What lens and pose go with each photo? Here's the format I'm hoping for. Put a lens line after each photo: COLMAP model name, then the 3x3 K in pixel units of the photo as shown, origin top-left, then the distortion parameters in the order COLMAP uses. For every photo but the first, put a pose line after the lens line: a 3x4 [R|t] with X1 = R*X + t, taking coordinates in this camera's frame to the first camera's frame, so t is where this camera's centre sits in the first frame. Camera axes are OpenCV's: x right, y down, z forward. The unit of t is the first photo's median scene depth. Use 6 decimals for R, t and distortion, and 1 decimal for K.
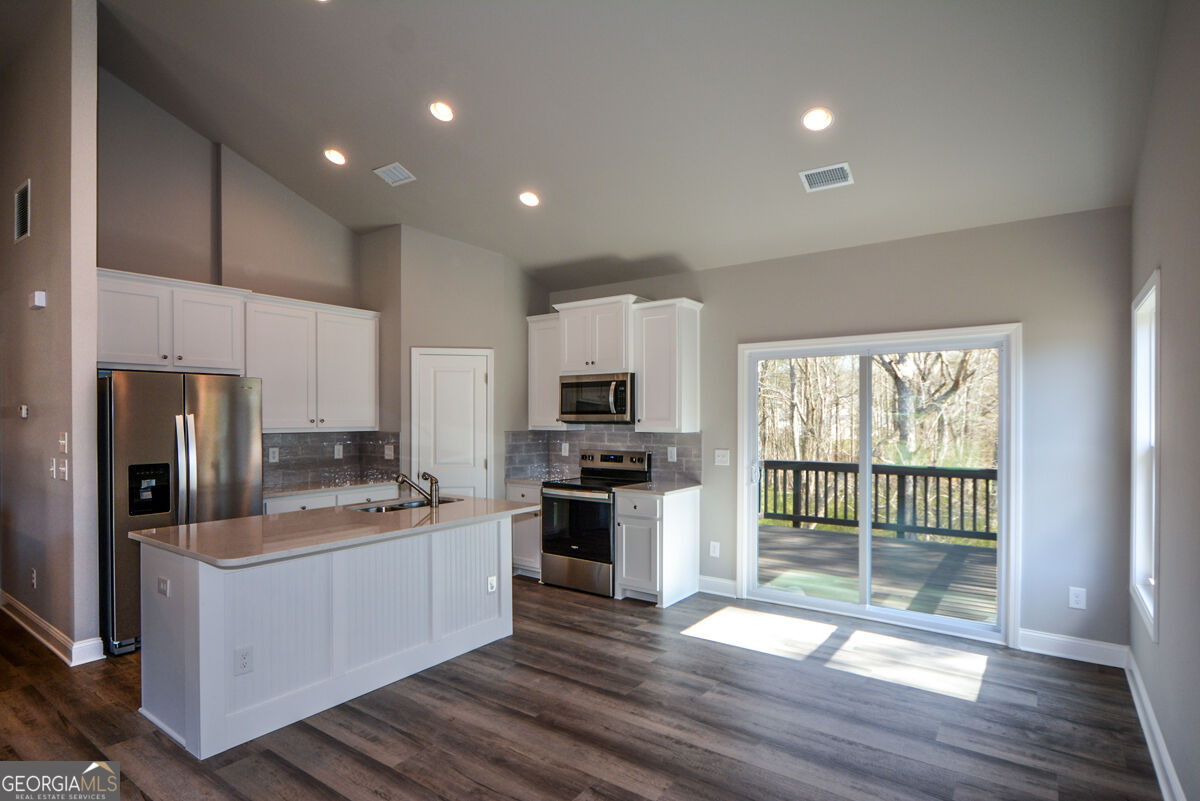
lens RADIAL K [[629.7, 0, 594.5], [0, 629.7, 425.8], [0, 0, 1]] dist [-0.002378, -0.002642]
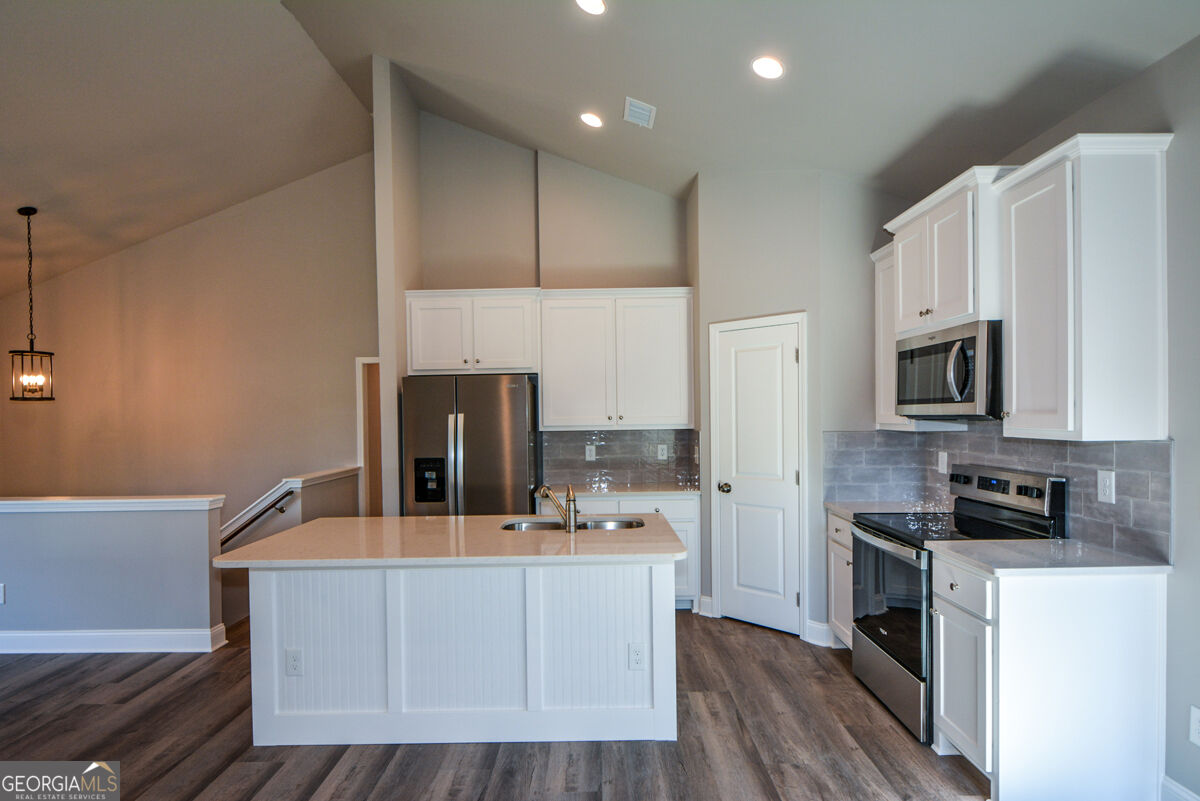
lens RADIAL K [[629.7, 0, 594.5], [0, 629.7, 425.8], [0, 0, 1]] dist [-0.002378, -0.002642]
pose [[0.581347, 0.006188, -0.813632, 0.288357], [0.003720, 0.999940, 0.010263, -0.005435], [0.813647, -0.008993, 0.581289, 0.444860]]
